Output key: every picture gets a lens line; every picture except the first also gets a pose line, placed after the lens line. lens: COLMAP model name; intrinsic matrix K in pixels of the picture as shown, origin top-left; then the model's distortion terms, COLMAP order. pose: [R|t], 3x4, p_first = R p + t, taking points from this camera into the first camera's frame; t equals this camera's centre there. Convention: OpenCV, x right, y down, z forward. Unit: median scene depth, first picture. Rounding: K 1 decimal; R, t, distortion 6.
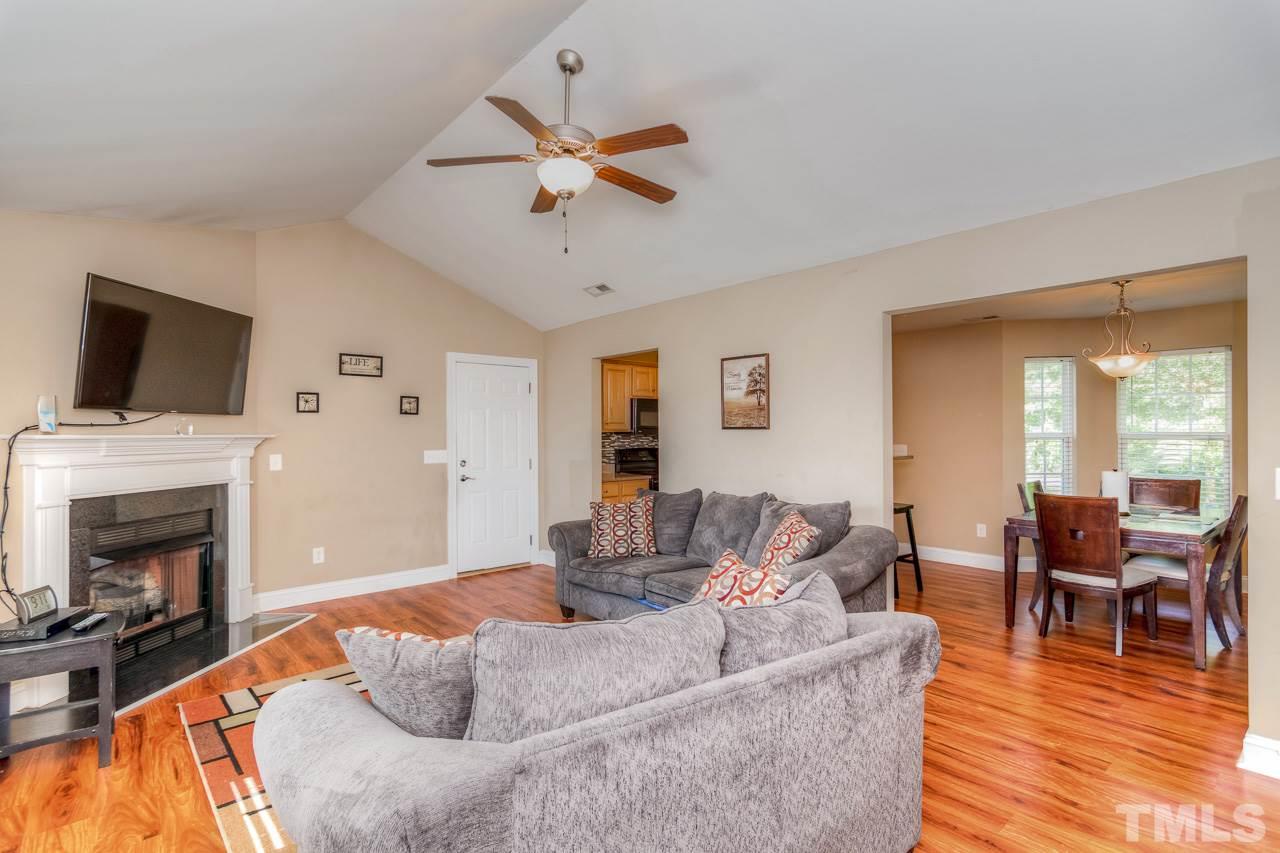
lens RADIAL K [[617.5, 0, 633.8], [0, 617.5, 429.5], [0, 0, 1]] dist [-0.004208, 0.000660]
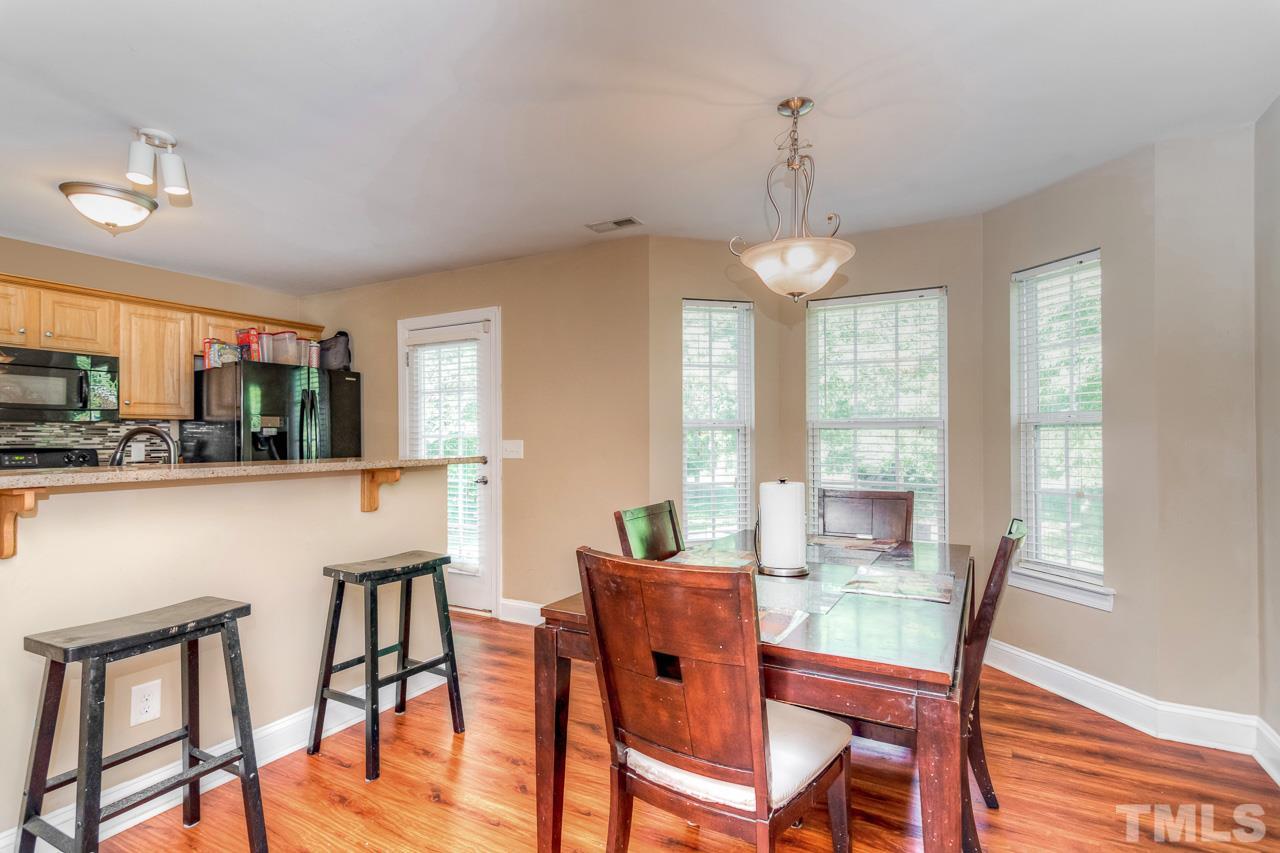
lens RADIAL K [[596.7, 0, 635.2], [0, 596.7, 435.3], [0, 0, 1]] dist [0.002622, 0.000591]
pose [[0.940335, 0.000686, 0.340249, 0.537854], [-0.000358, 0.999999, -0.001028, 0.031944], [-0.340250, 0.000845, 0.940335, 0.625595]]
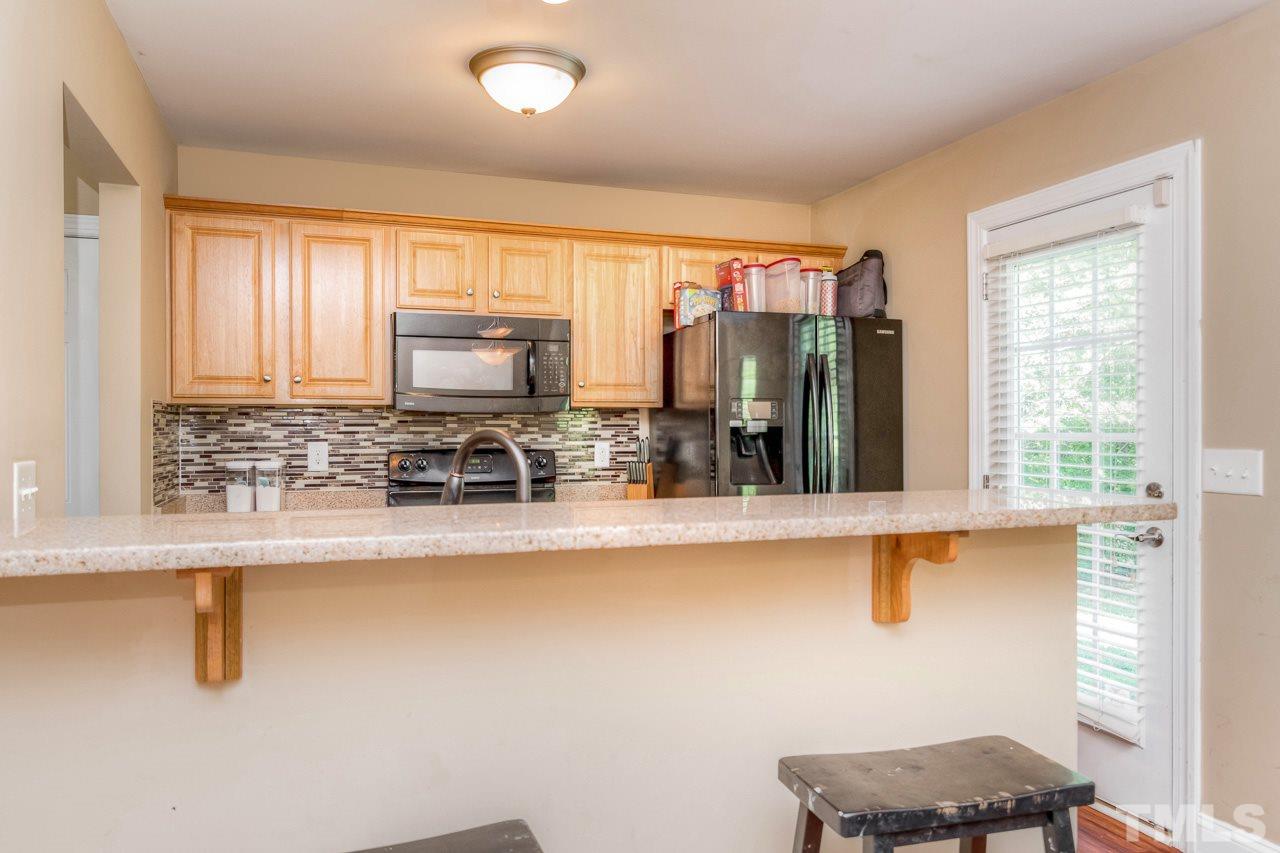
lens RADIAL K [[910.1, 0, 643.6], [0, 910.1, 428.2], [0, 0, 1]] dist [-0.000164, 0.001033]
pose [[0.928192, 0.003722, -0.372083, 0.538097], [-0.001571, 0.999980, 0.006086, 0.021409], [0.372098, -0.005064, 0.928179, 0.878672]]
